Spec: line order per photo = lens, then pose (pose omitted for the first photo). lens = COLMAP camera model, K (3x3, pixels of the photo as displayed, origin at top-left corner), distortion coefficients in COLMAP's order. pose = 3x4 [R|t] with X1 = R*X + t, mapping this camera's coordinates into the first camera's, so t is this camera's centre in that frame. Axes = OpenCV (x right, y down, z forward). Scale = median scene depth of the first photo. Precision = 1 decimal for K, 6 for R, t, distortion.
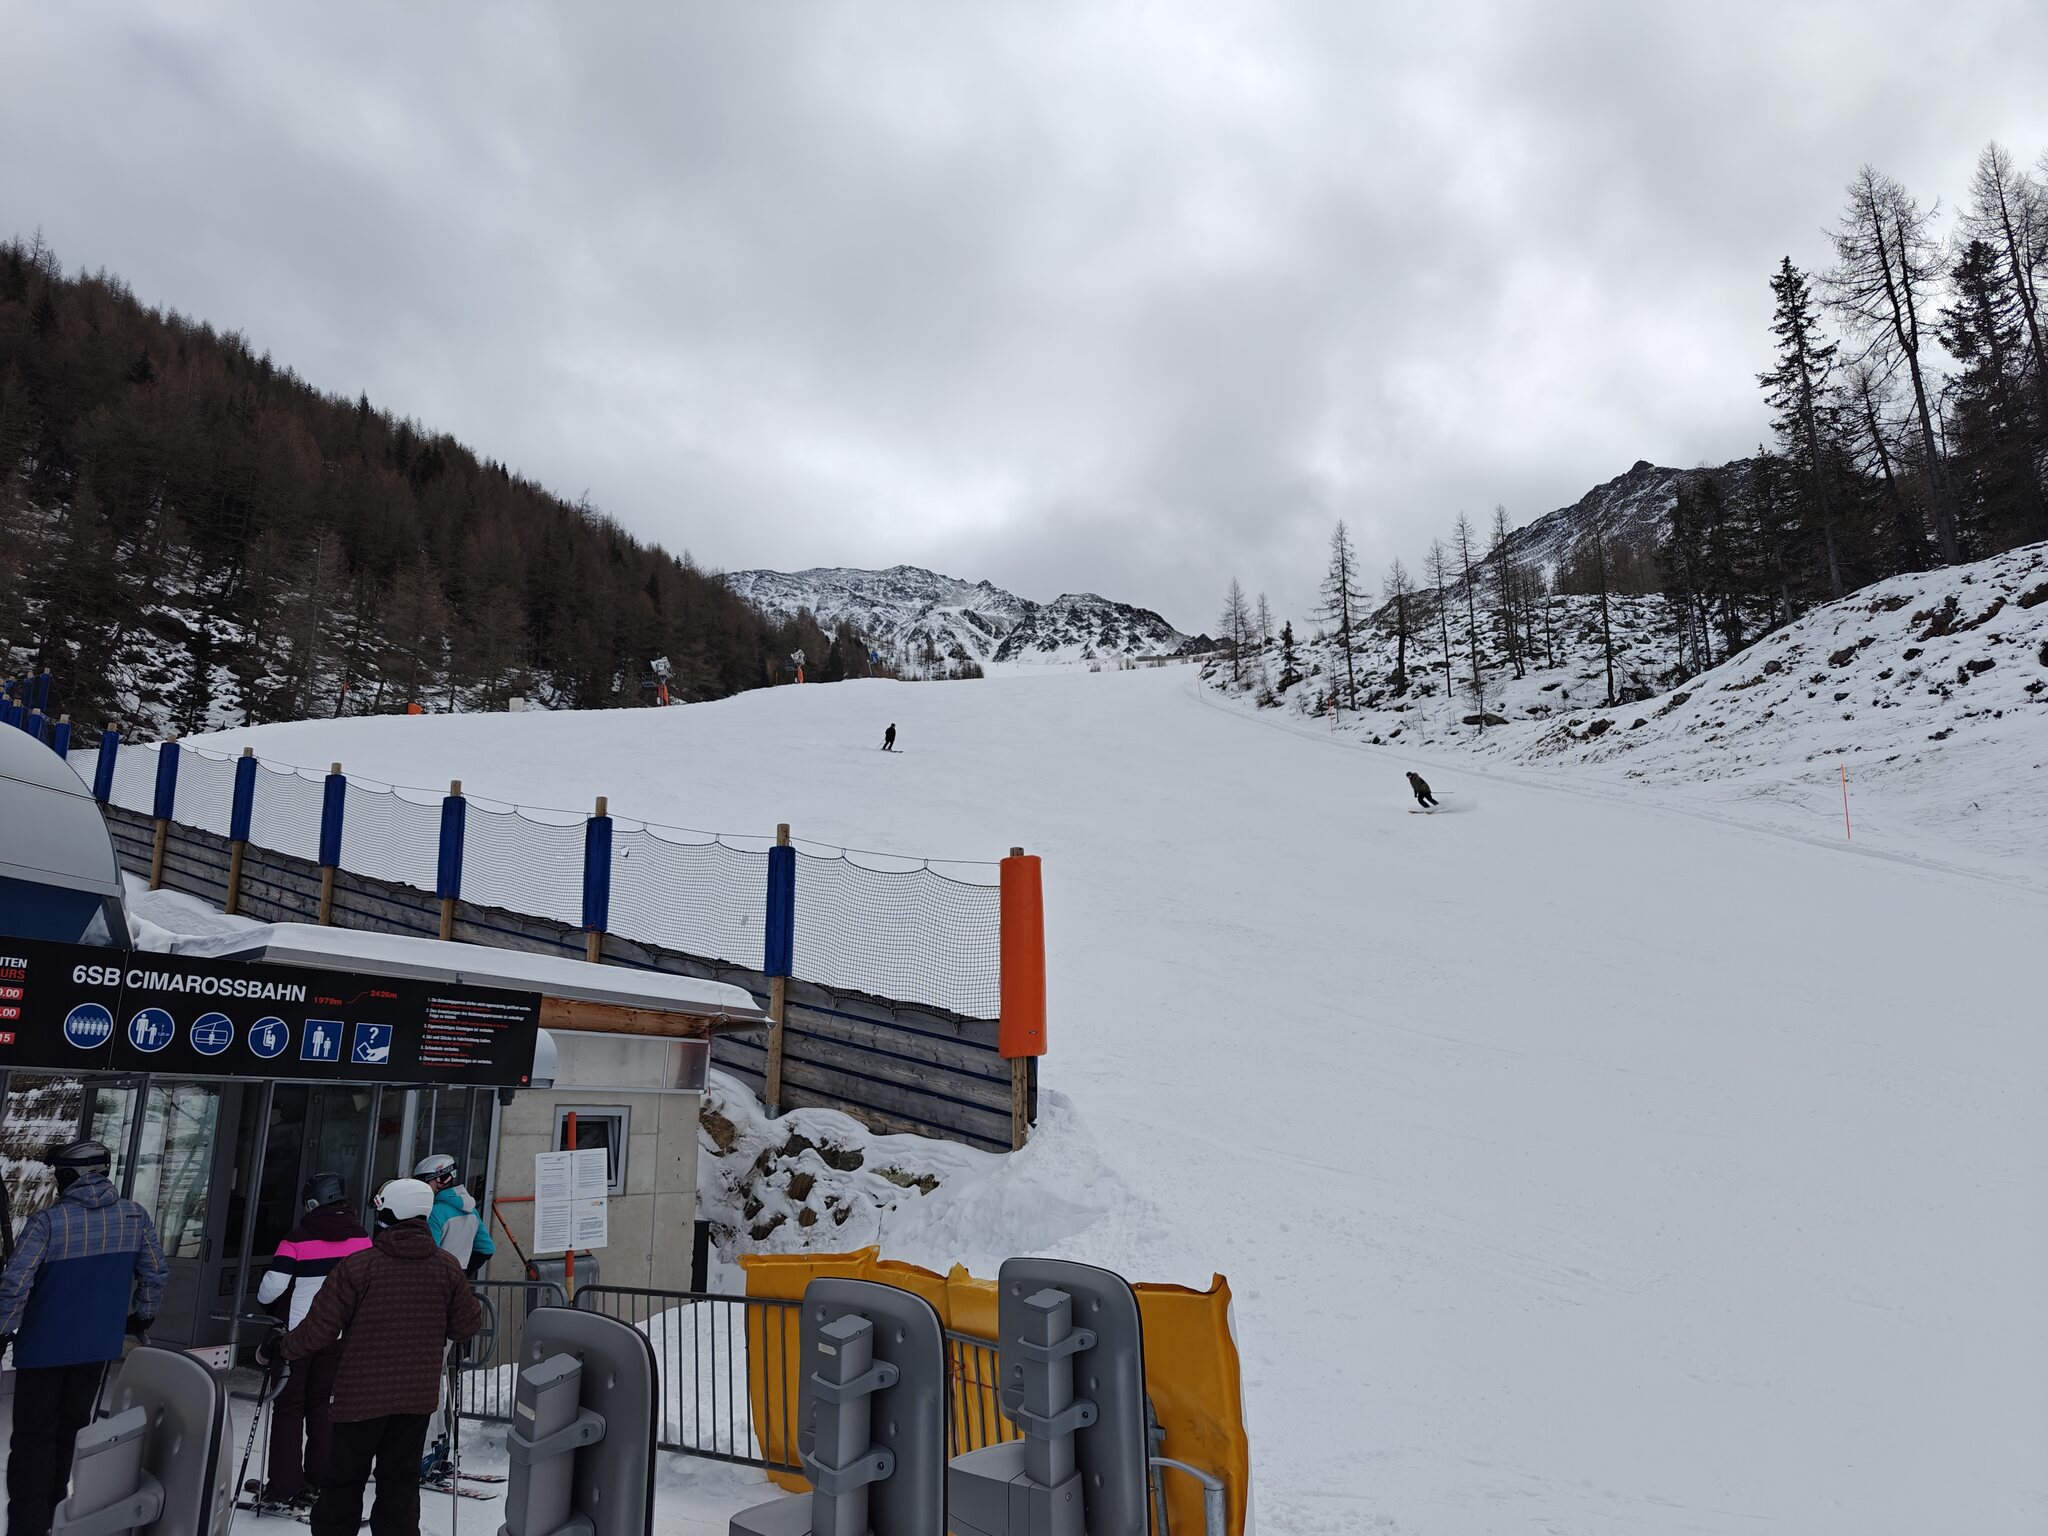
lens RADIAL K [[1396.0, 0, 1025.8], [0, 1396.0, 781.4], [0, 0, 1]] dist [0.052132, -0.046610]
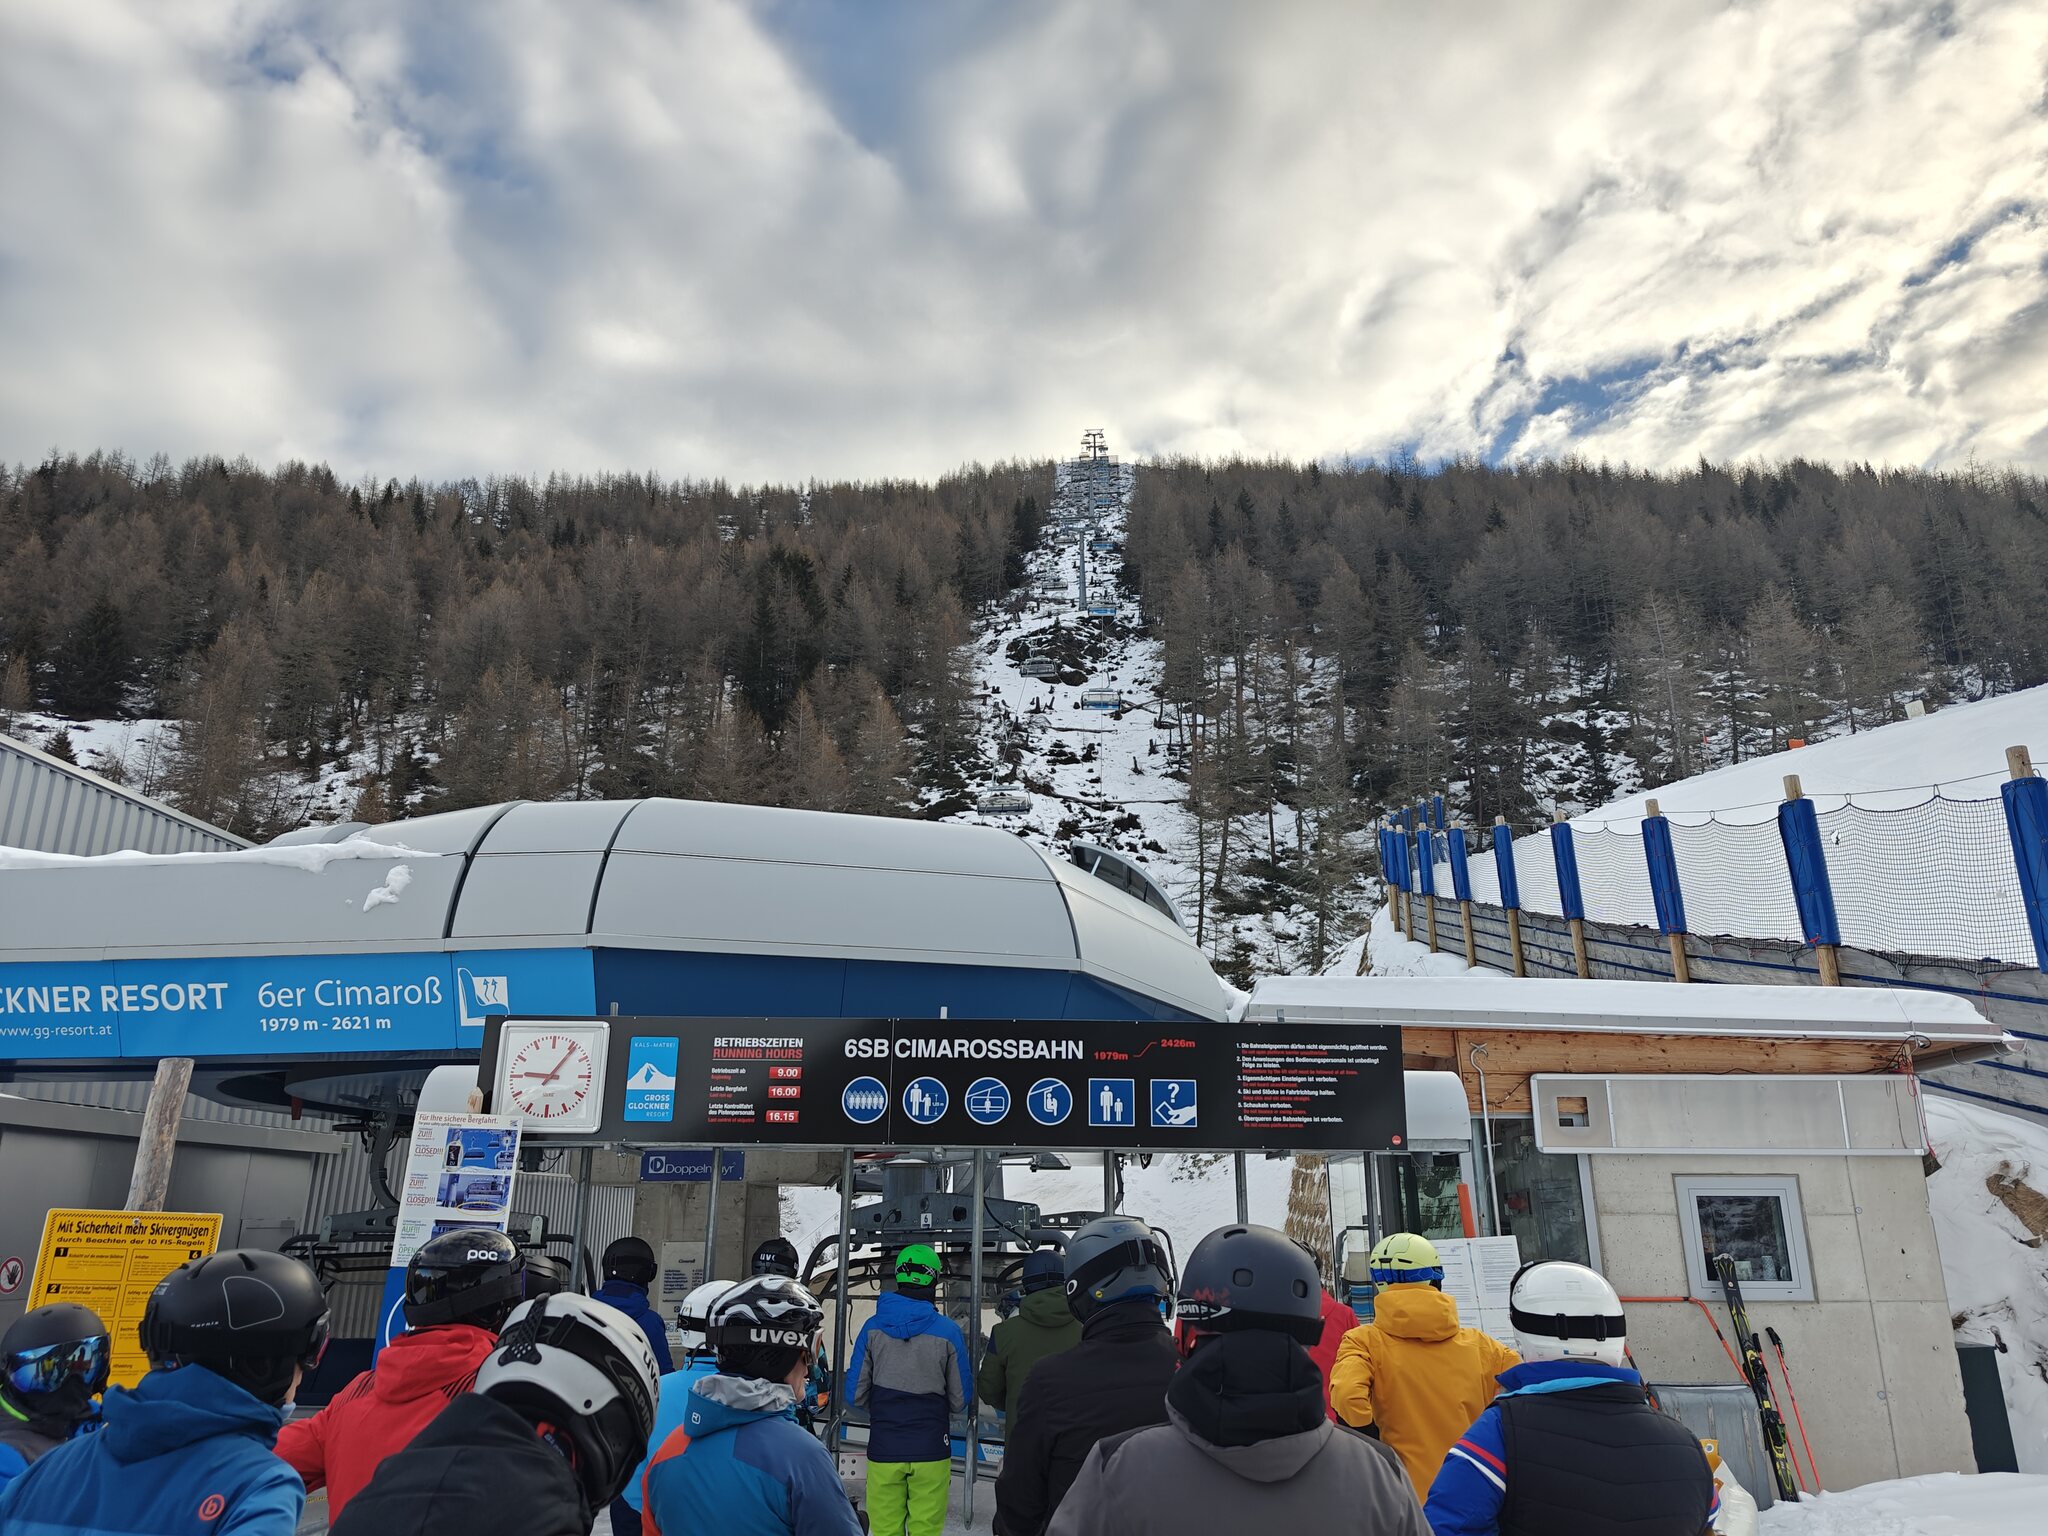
lens RADIAL K [[1396.0, 0, 1025.8], [0, 1396.0, 781.4], [0, 0, 1]] dist [0.052132, -0.046610]
pose [[0.559541, -0.238931, -0.793616, 0.086120], [0.201505, 0.968031, -0.149370, 0.048145], [0.803934, -0.076339, 0.589799, 0.202915]]
